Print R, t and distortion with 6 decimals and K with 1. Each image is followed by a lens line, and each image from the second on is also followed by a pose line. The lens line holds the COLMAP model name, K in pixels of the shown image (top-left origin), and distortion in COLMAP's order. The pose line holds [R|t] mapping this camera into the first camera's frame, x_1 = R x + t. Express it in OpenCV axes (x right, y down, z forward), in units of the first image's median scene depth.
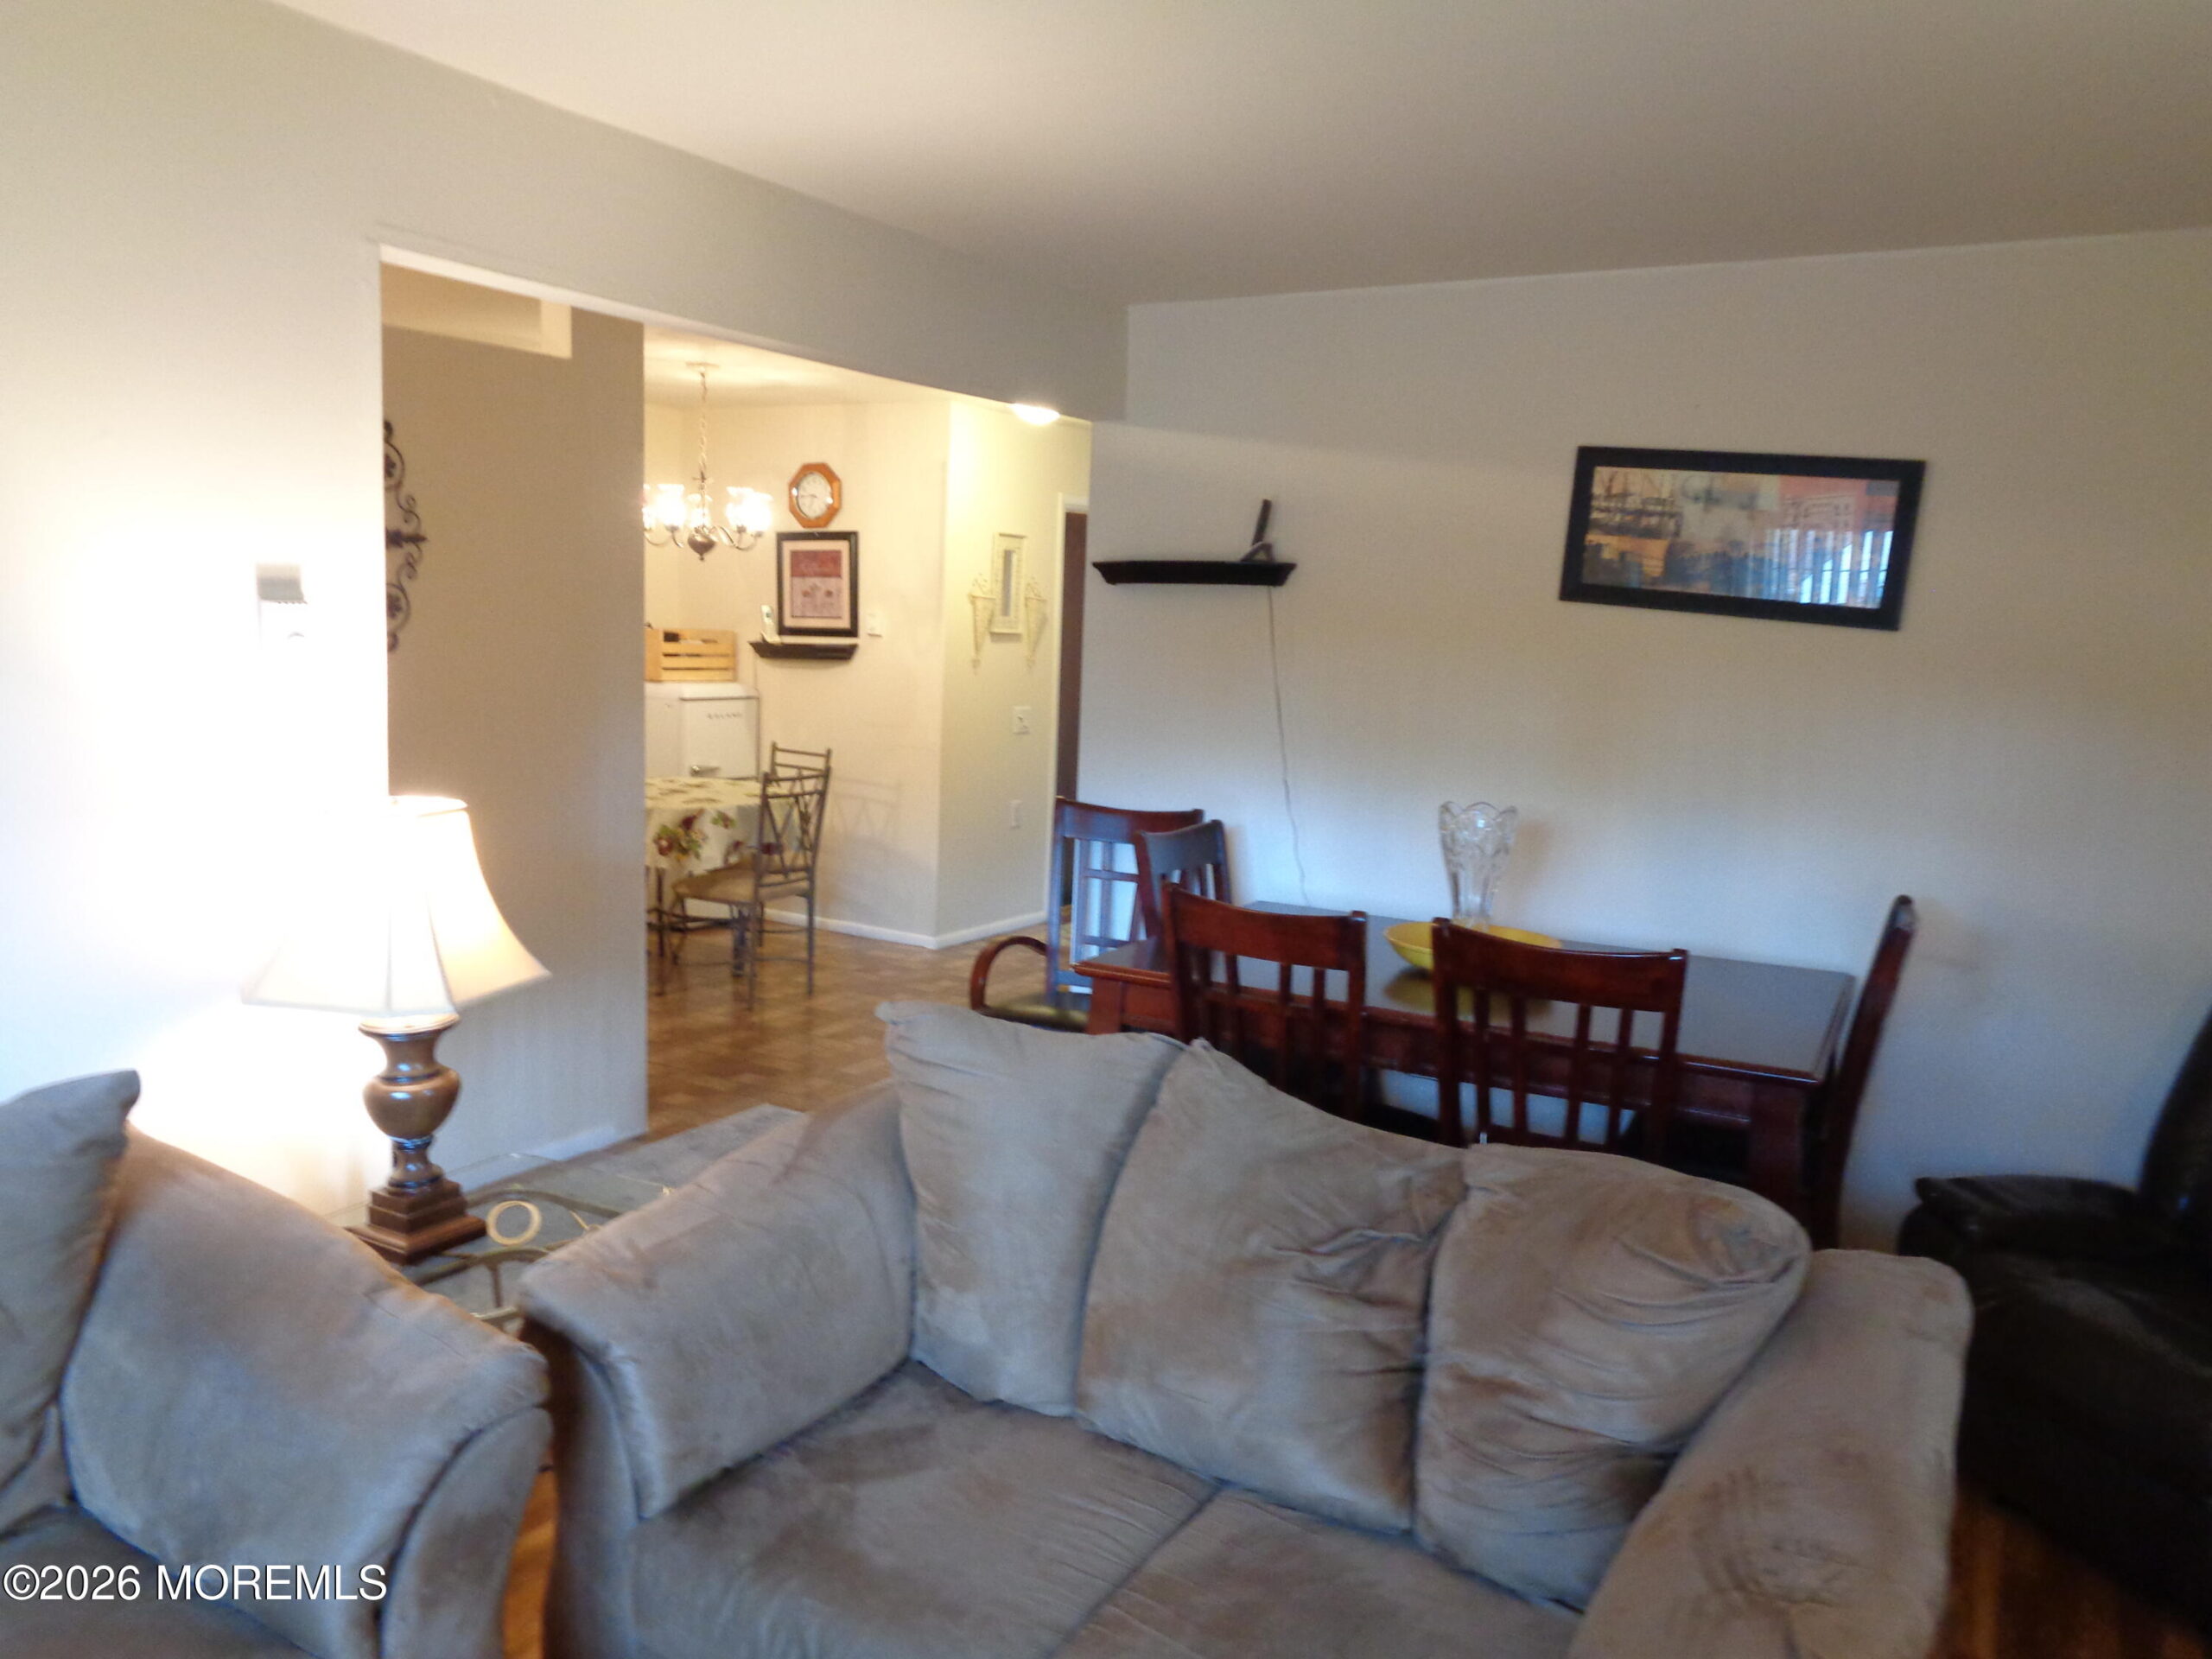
lens RADIAL K [[1669.0, 0, 1112.4], [0, 1669.0, 822.9], [0, 0, 1]] dist [-0.003920, 0.025135]
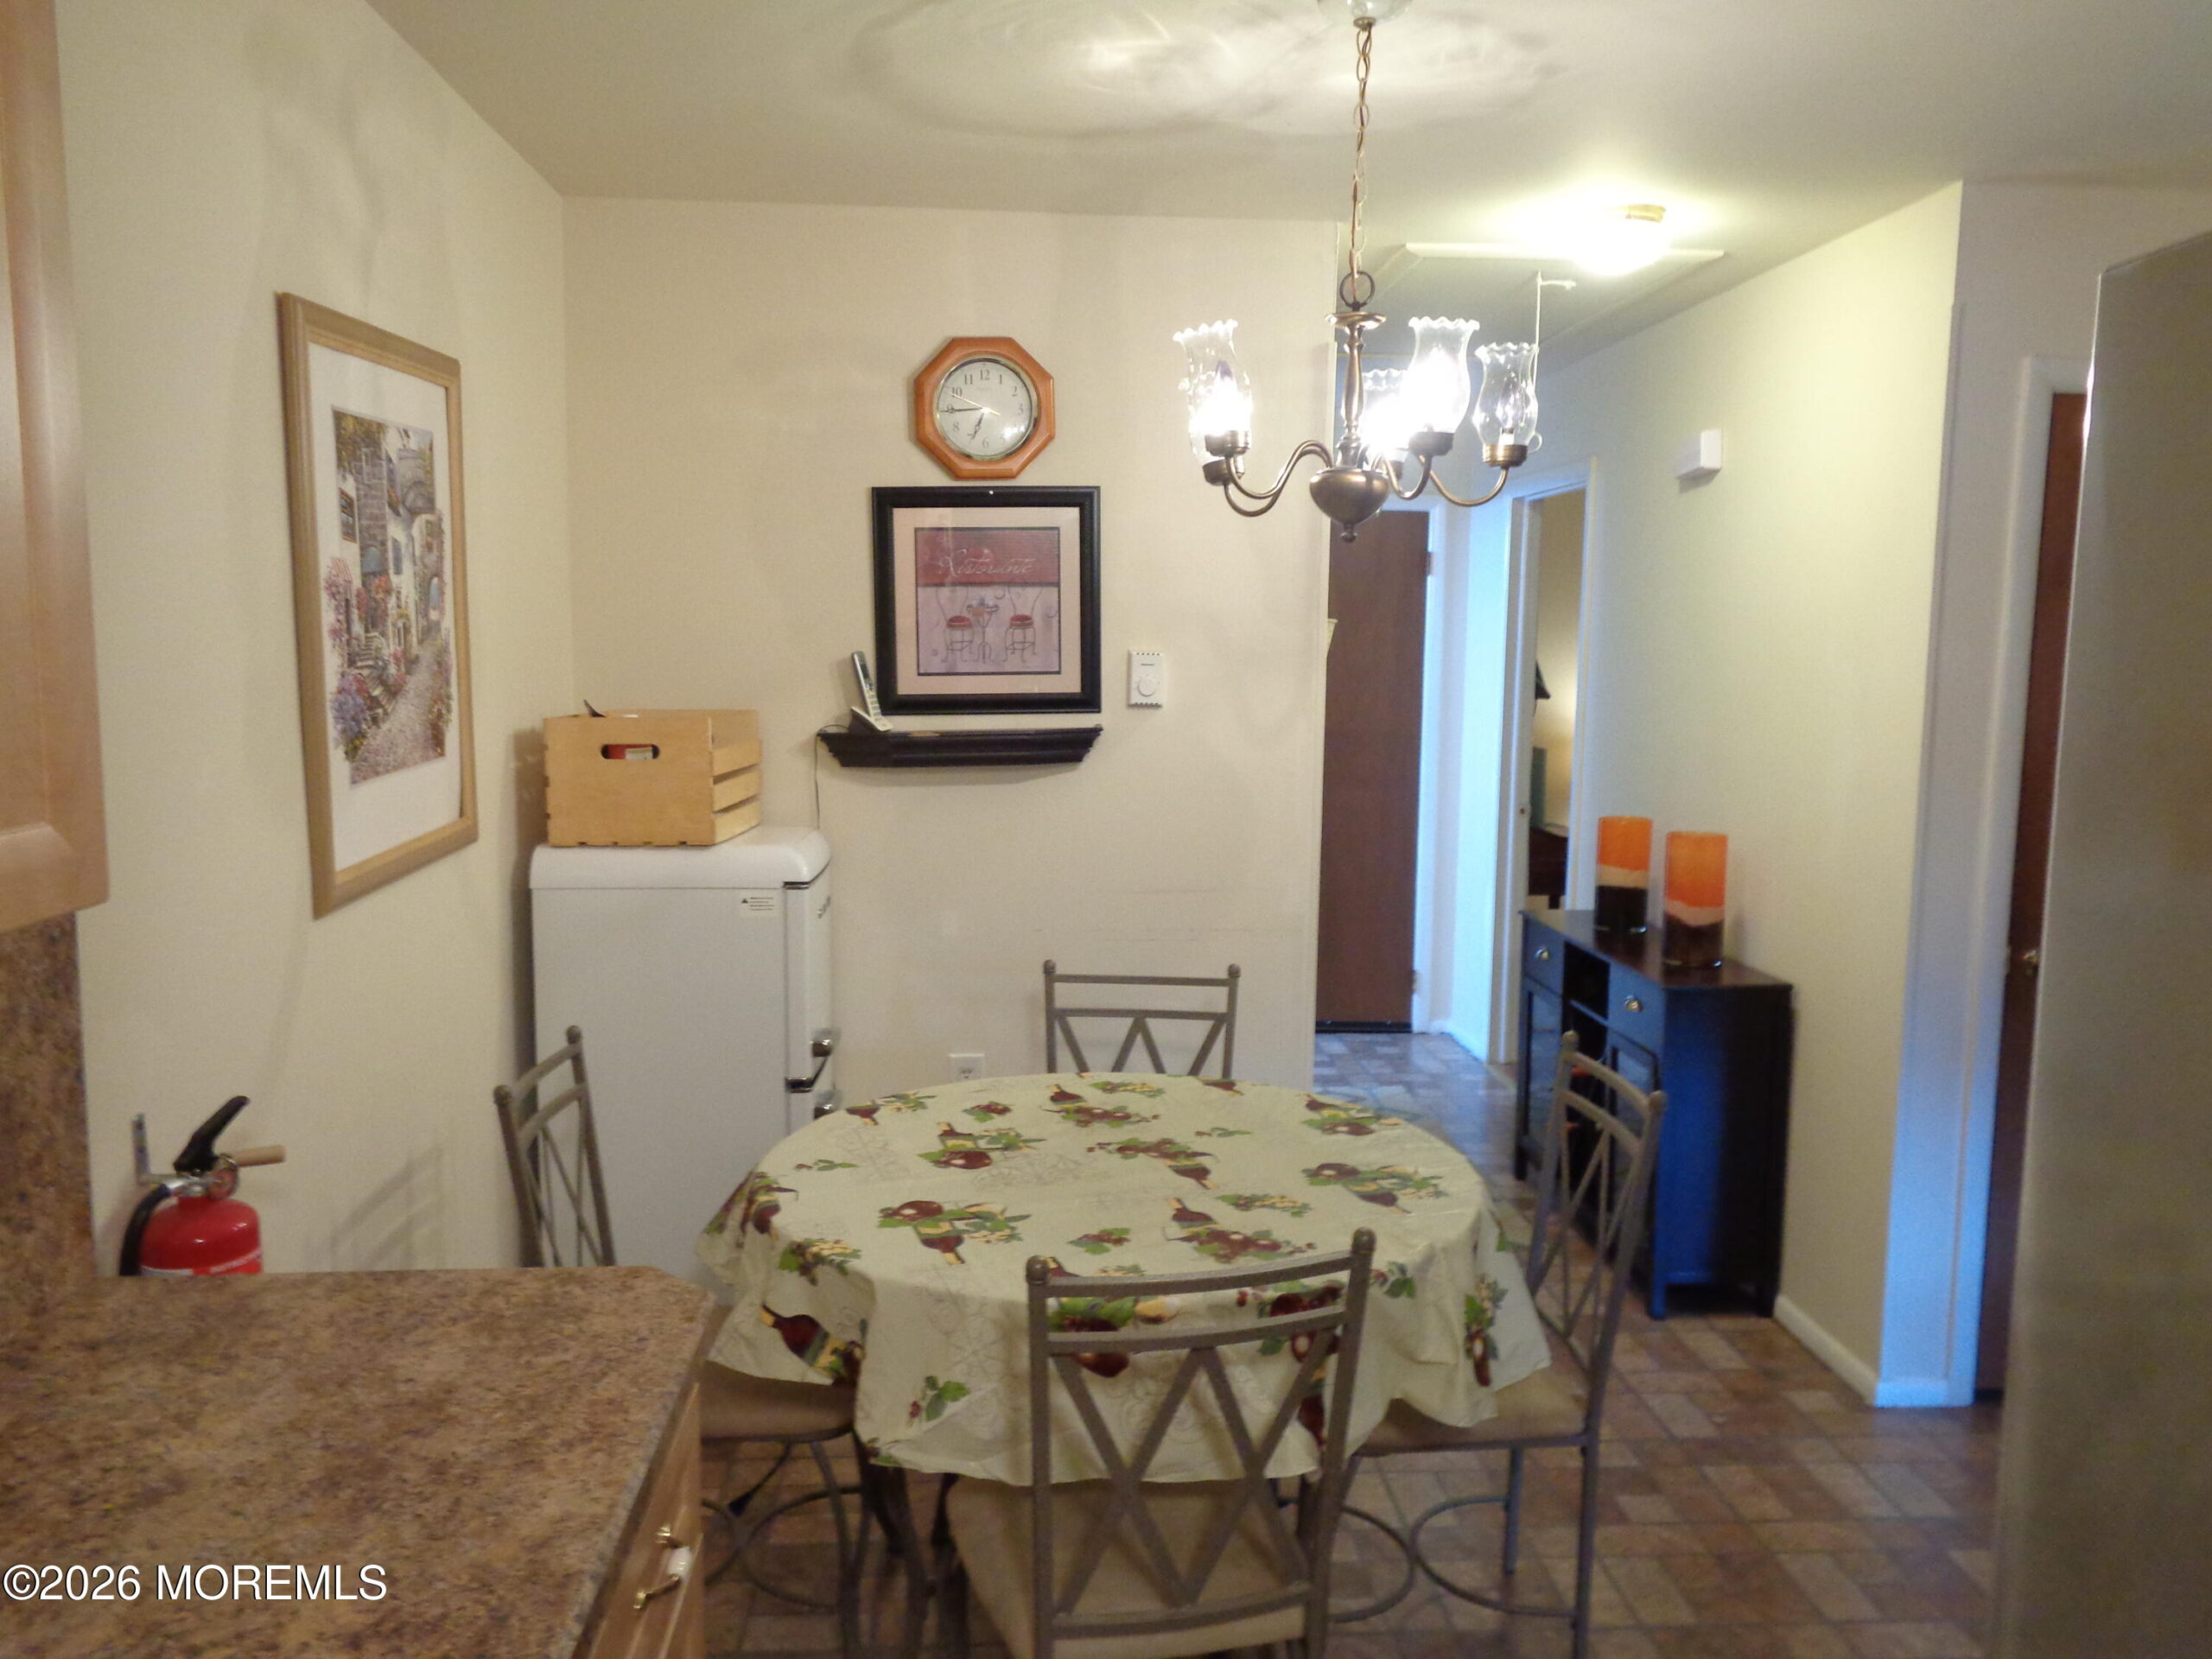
lens RADIAL K [[1669.0, 0, 1113.9], [0, 1669.0, 818.7], [0, 0, 1]] dist [-0.003920, 0.025135]
pose [[0.823894, -0.087287, 0.559982, -0.777541], [0.092792, 0.995511, 0.018651, -0.167068], [-0.559096, 0.036596, 0.828295, 1.132230]]
